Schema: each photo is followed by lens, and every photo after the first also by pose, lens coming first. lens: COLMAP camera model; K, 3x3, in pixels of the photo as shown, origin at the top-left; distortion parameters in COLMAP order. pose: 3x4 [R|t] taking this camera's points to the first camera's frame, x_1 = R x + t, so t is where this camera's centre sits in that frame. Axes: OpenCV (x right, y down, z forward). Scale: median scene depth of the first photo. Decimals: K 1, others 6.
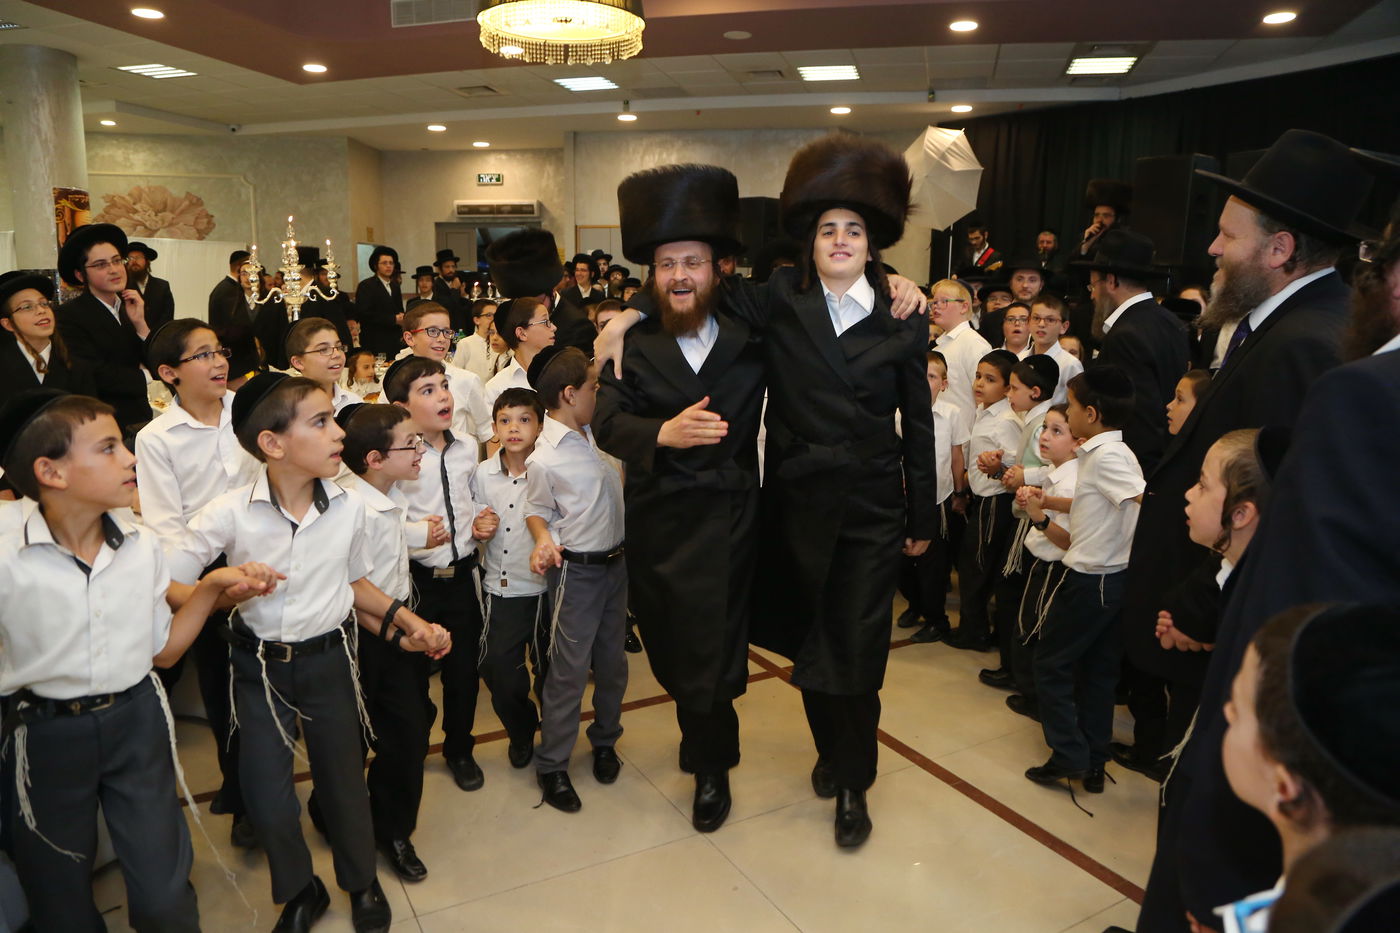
lens RADIAL K [[960.5, 0, 701.7], [0, 960.5, 461.6], [0, 0, 1]] dist [-0.092389, 0.038773]
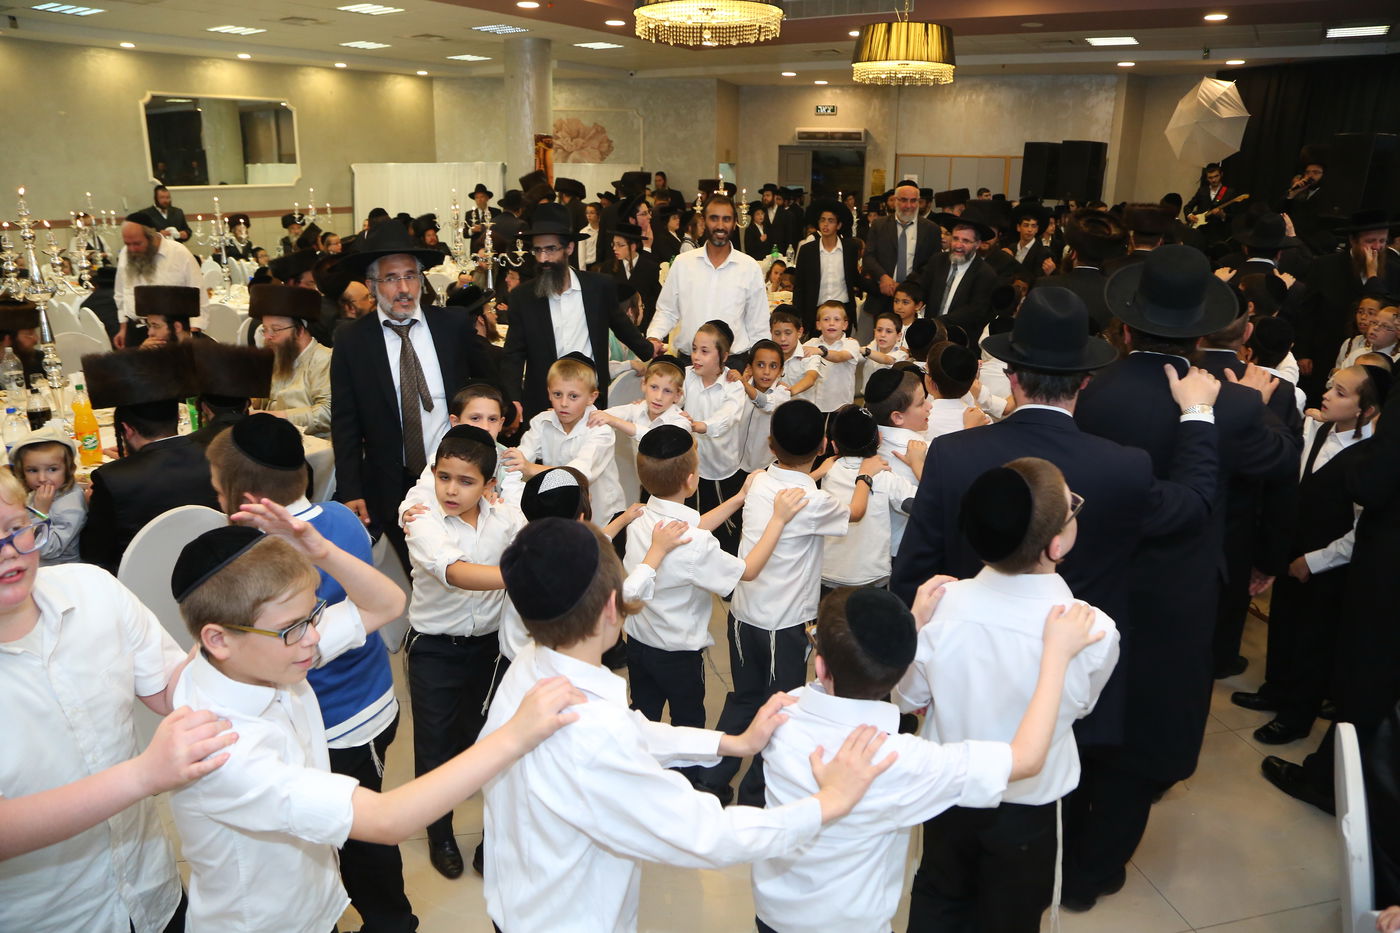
lens RADIAL K [[960.5, 0, 690.4], [0, 960.5, 470.2], [0, 0, 1]] dist [-0.092389, 0.038773]
pose [[0.947799, 0.098988, -0.303115, 0.026582], [-0.063338, 0.990097, 0.125283, 0.018001], [0.312515, -0.099544, 0.944683, -0.264677]]
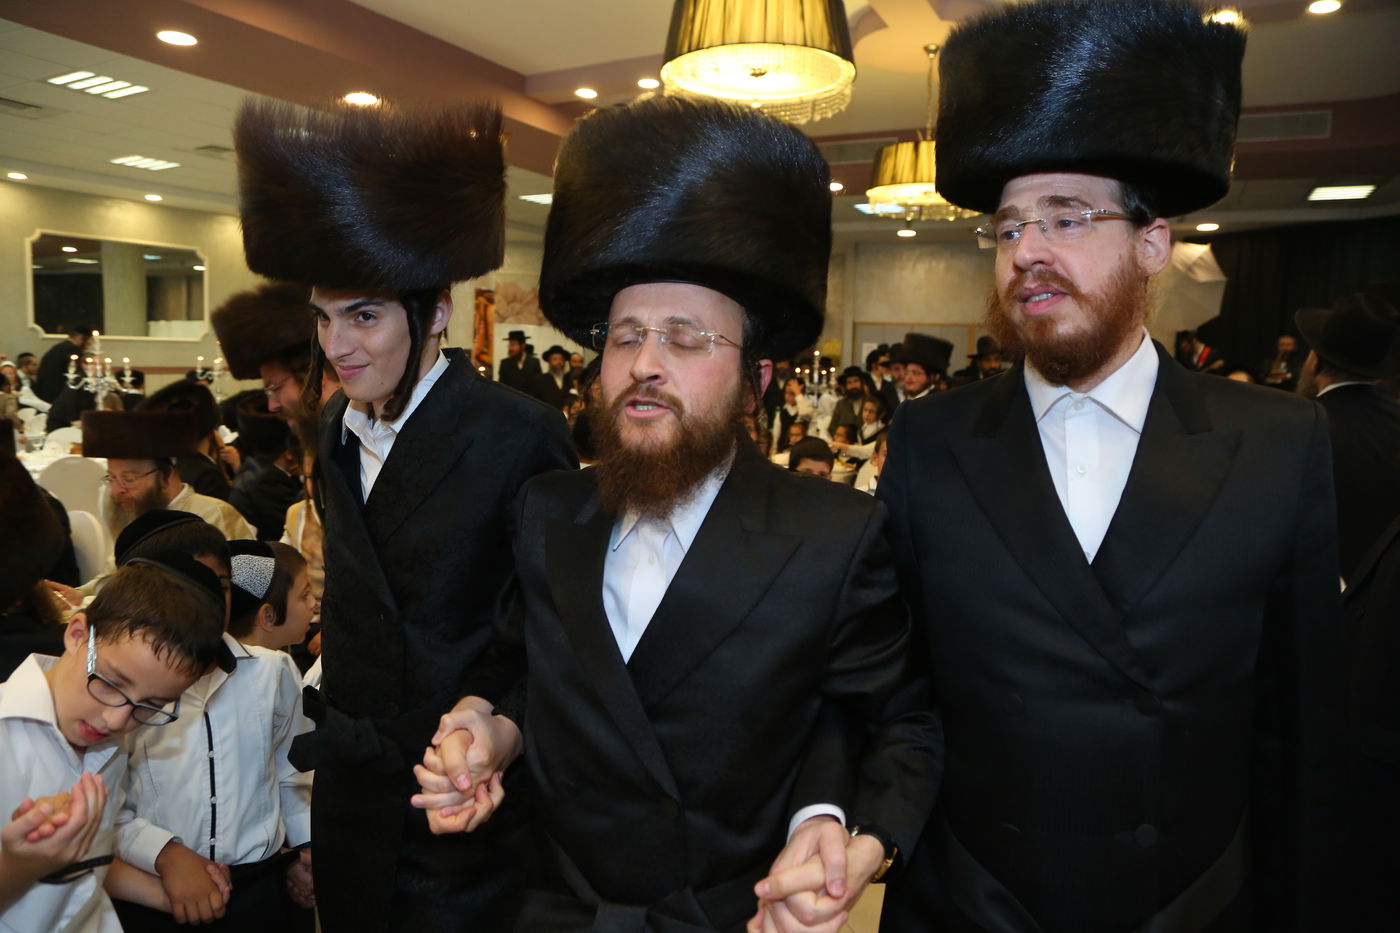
lens RADIAL K [[960.5, 0, 692.3], [0, 960.5, 462.6], [0, 0, 1]] dist [-0.092389, 0.038773]
pose [[0.972844, 0.043644, -0.227308, -0.048712], [-0.062591, 0.995078, -0.076823, 0.026630], [0.222836, 0.088965, 0.970788, -0.163691]]
